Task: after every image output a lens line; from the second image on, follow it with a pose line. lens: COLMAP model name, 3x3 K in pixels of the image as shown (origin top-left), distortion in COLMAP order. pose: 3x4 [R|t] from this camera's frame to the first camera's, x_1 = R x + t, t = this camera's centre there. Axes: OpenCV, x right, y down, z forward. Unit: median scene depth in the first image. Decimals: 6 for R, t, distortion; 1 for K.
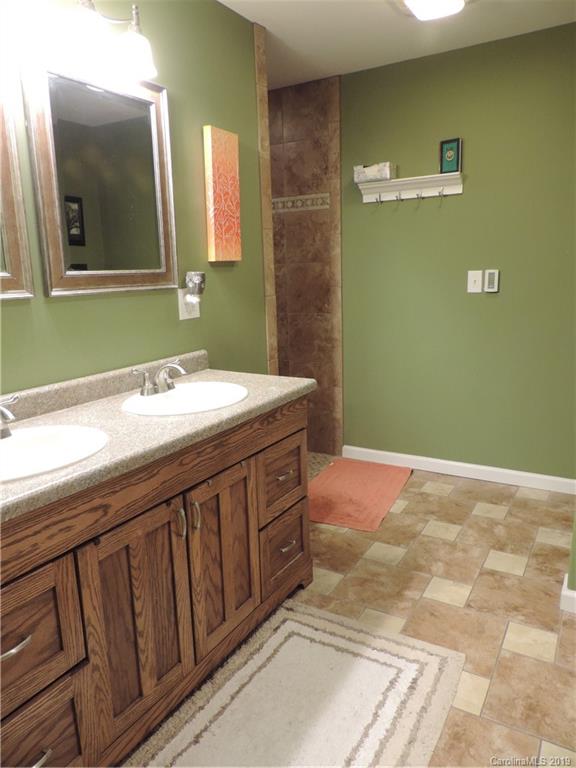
lens RADIAL K [[554.7, 0, 287.4], [0, 554.7, 381.3], [0, 0, 1]] dist [-0.008610, -0.015392]
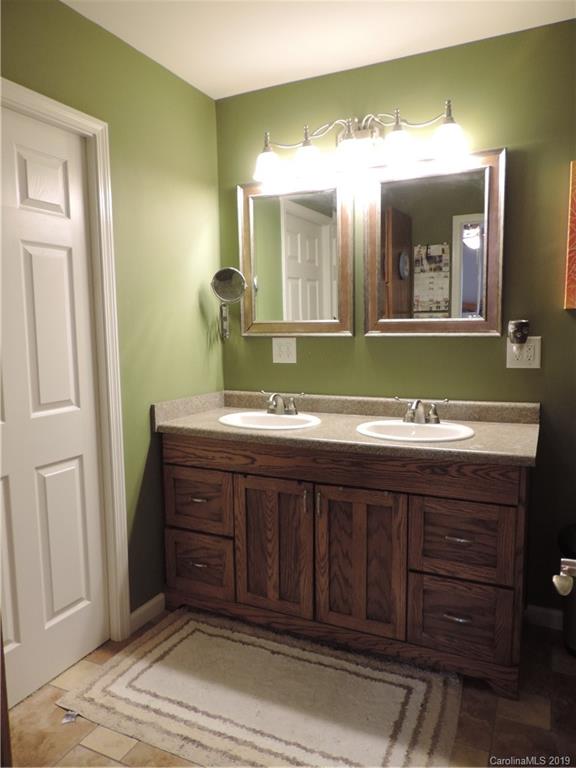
lens RADIAL K [[554.7, 0, 287.3], [0, 554.7, 384.0], [0, 0, 1]] dist [-0.008610, -0.015392]
pose [[0.082587, 0.132780, -0.987699, 1.003480], [-0.188942, 0.975196, 0.115301, -0.160550], [0.978509, 0.177096, 0.105626, 0.672145]]
